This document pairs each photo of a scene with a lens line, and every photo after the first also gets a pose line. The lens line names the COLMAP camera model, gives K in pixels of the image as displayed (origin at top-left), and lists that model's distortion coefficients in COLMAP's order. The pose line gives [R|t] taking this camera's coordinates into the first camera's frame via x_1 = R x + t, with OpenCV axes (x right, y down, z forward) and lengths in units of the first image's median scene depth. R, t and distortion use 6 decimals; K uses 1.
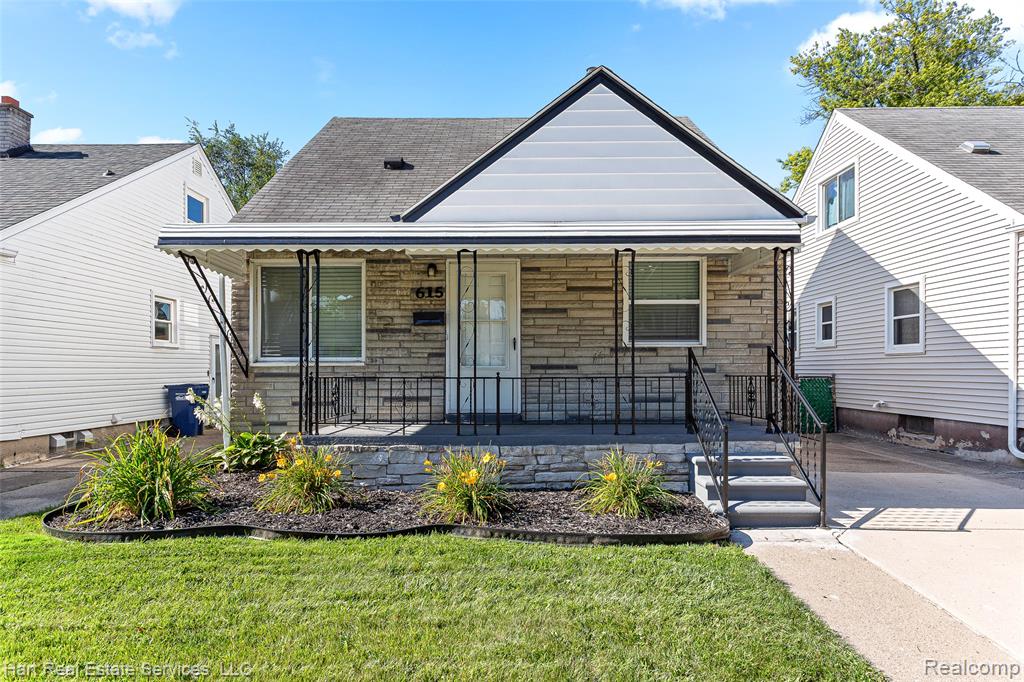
lens RADIAL K [[592.2, 0, 518.5], [0, 592.2, 368.2], [0, 0, 1]] dist [0.000309, 0.000257]
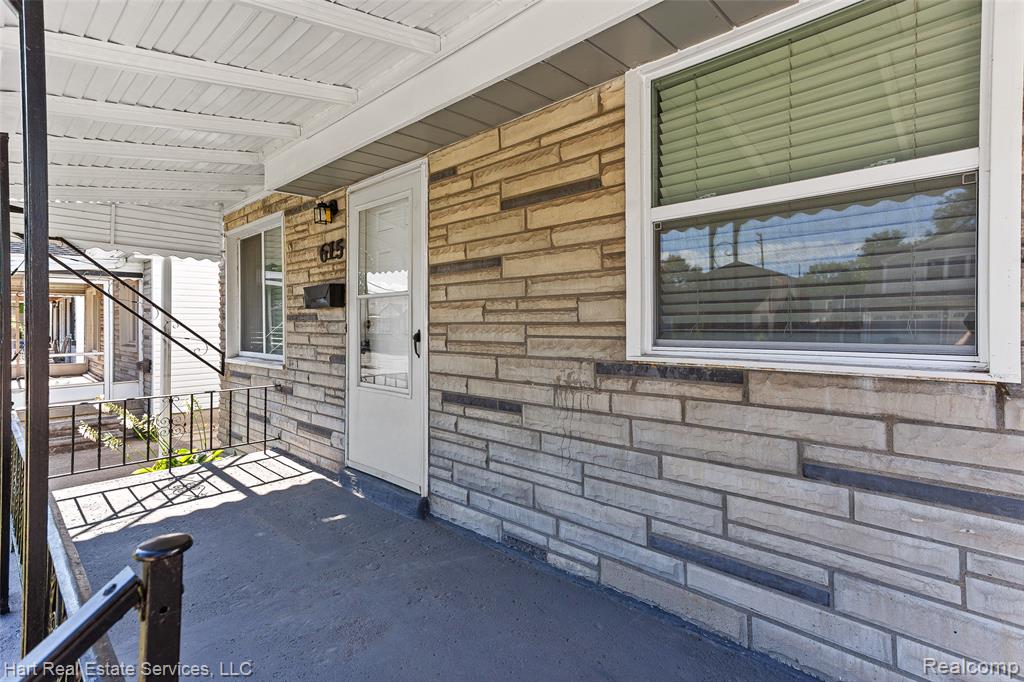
lens RADIAL K [[505.9, 0, 497.2], [0, 505.9, 319.6], [0, 0, 1]] dist [0.022213, 0.000415]
pose [[0.706343, -0.007479, -0.707830, 0.316263], [0.004447, 0.999971, -0.006129, -0.056831], [0.707855, 0.001182, 0.706356, 0.763151]]
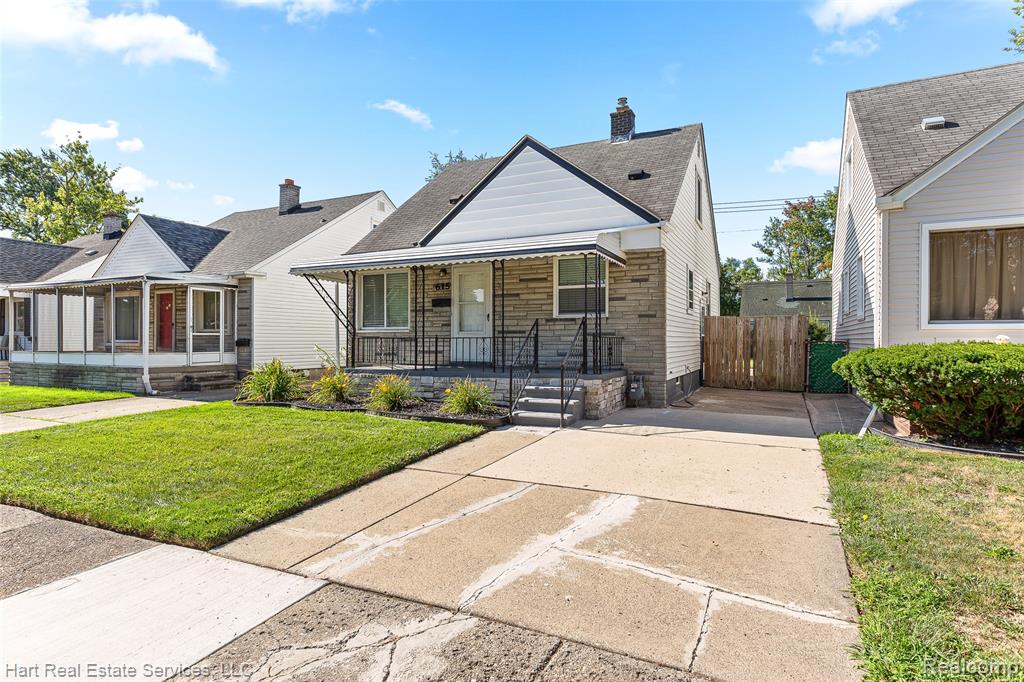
lens RADIAL K [[567.7, 0, 510.2], [0, 567.7, 341.2], [0, 0, 1]] dist [0.001651, -0.000048]
pose [[0.895942, 0.002852, -0.444162, 0.707144], [-0.000666, 0.999987, 0.005077, 0.014012], [0.444171, -0.004253, 0.895932, -0.312270]]
